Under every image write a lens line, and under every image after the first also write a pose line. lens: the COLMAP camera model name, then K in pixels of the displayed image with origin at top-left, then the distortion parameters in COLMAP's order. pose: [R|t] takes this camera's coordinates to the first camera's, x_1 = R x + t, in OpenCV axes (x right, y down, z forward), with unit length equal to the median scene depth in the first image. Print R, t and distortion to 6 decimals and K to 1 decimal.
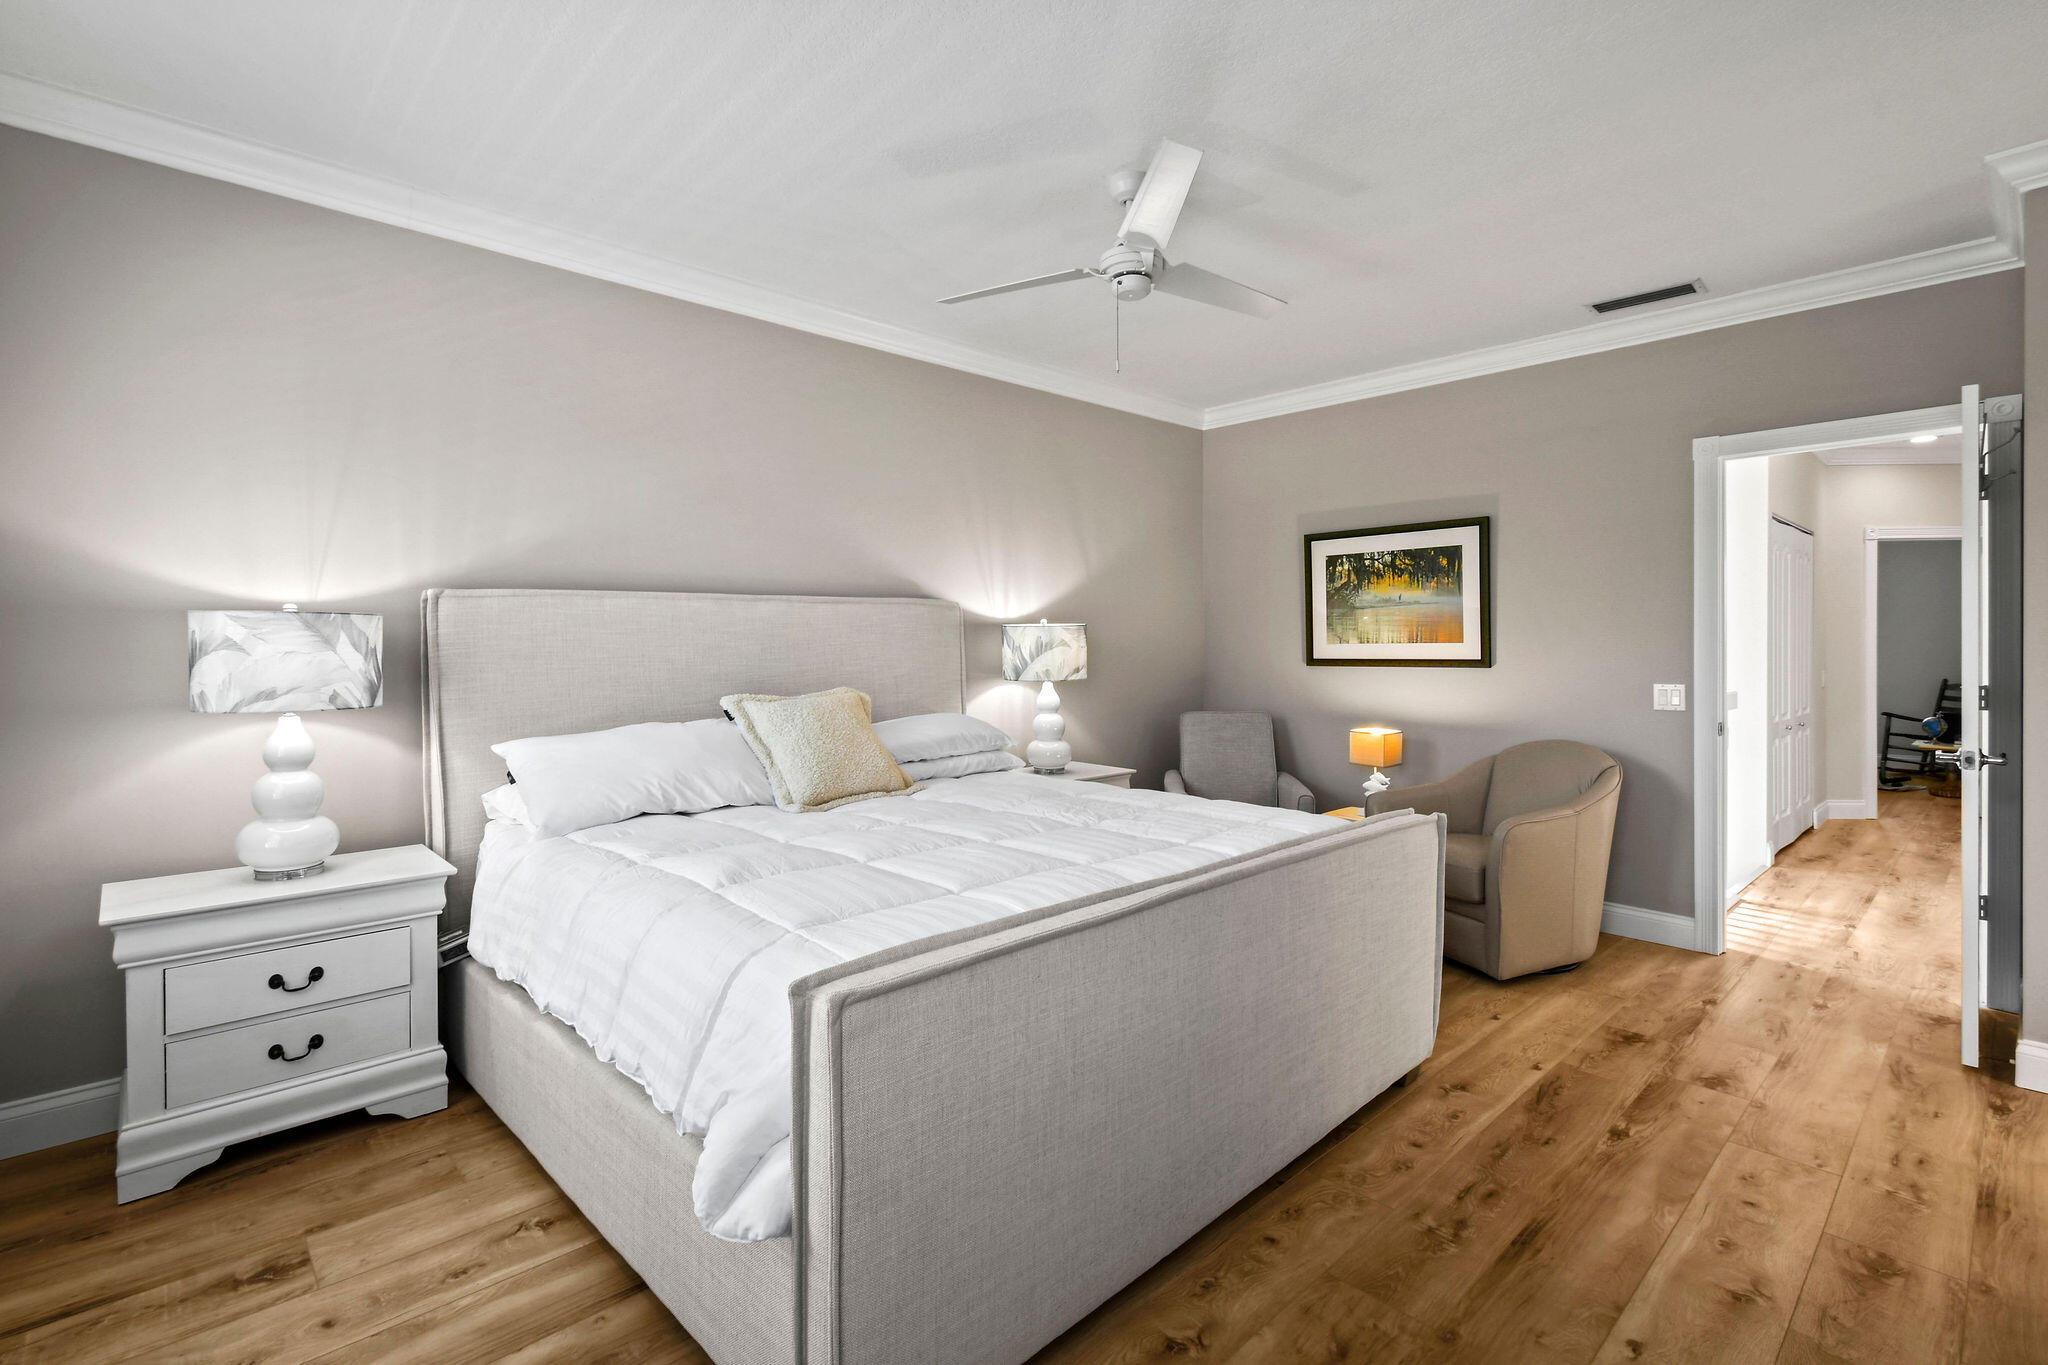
lens RADIAL K [[949.4, 0, 1024.0], [0, 949.4, 682.5], [0, 0, 1]] dist [0.002123, 0.000095]
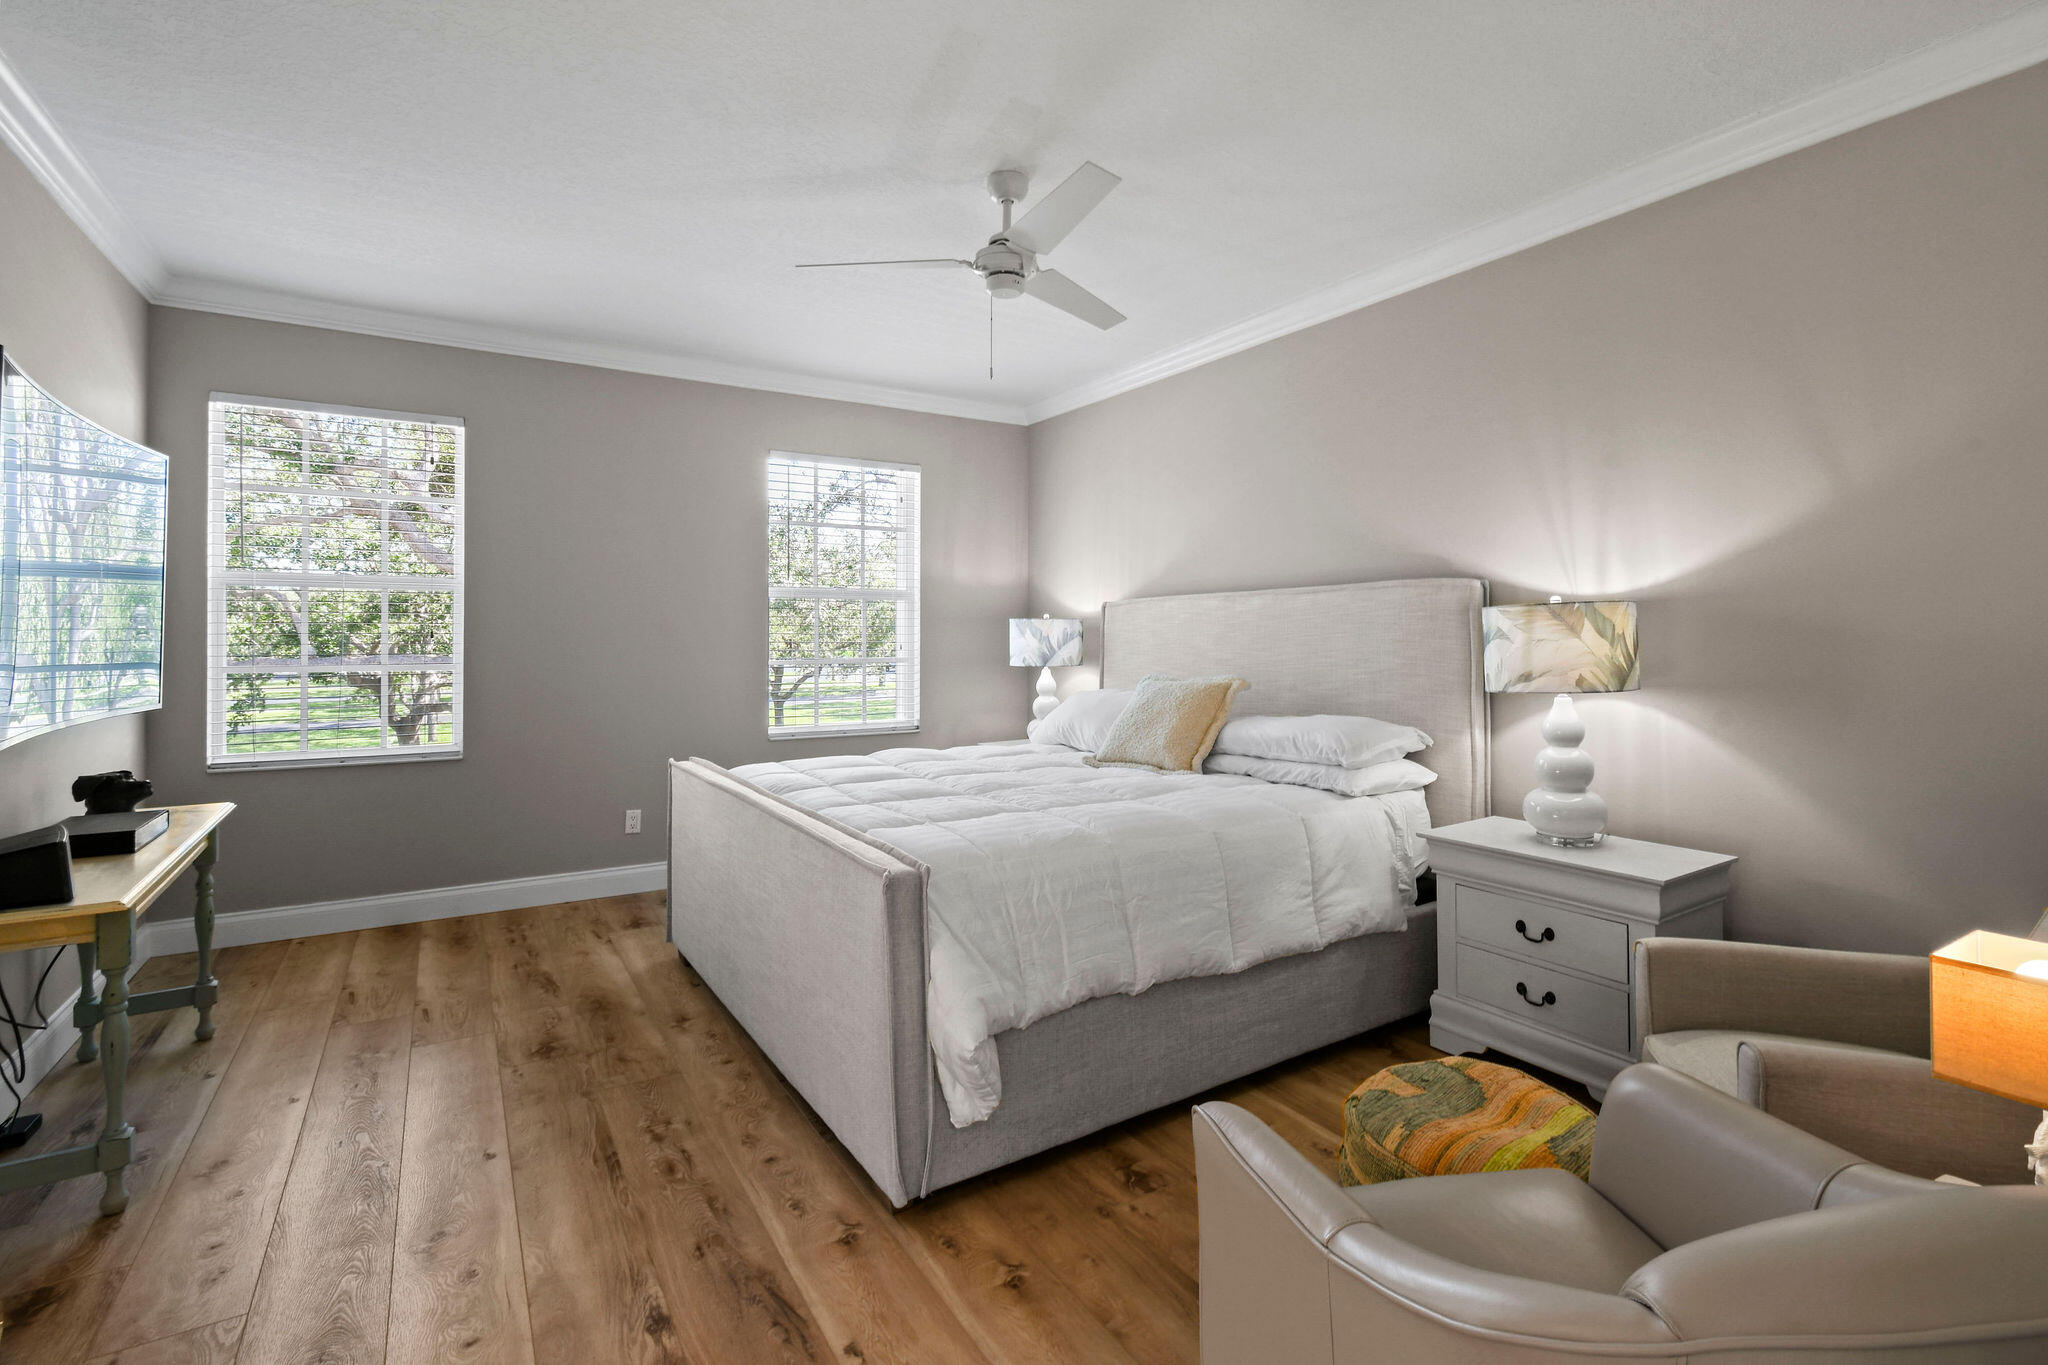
lens RADIAL K [[947.2, 0, 1031.0], [0, 947.2, 659.2], [0, 0, 1]] dist [-0.000131, -0.000360]
pose [[-0.198427, 0.029237, -0.979679, 1.304866], [-0.043659, 0.998299, 0.038636, -0.063267], [0.979143, 0.050438, -0.196813, 1.449072]]
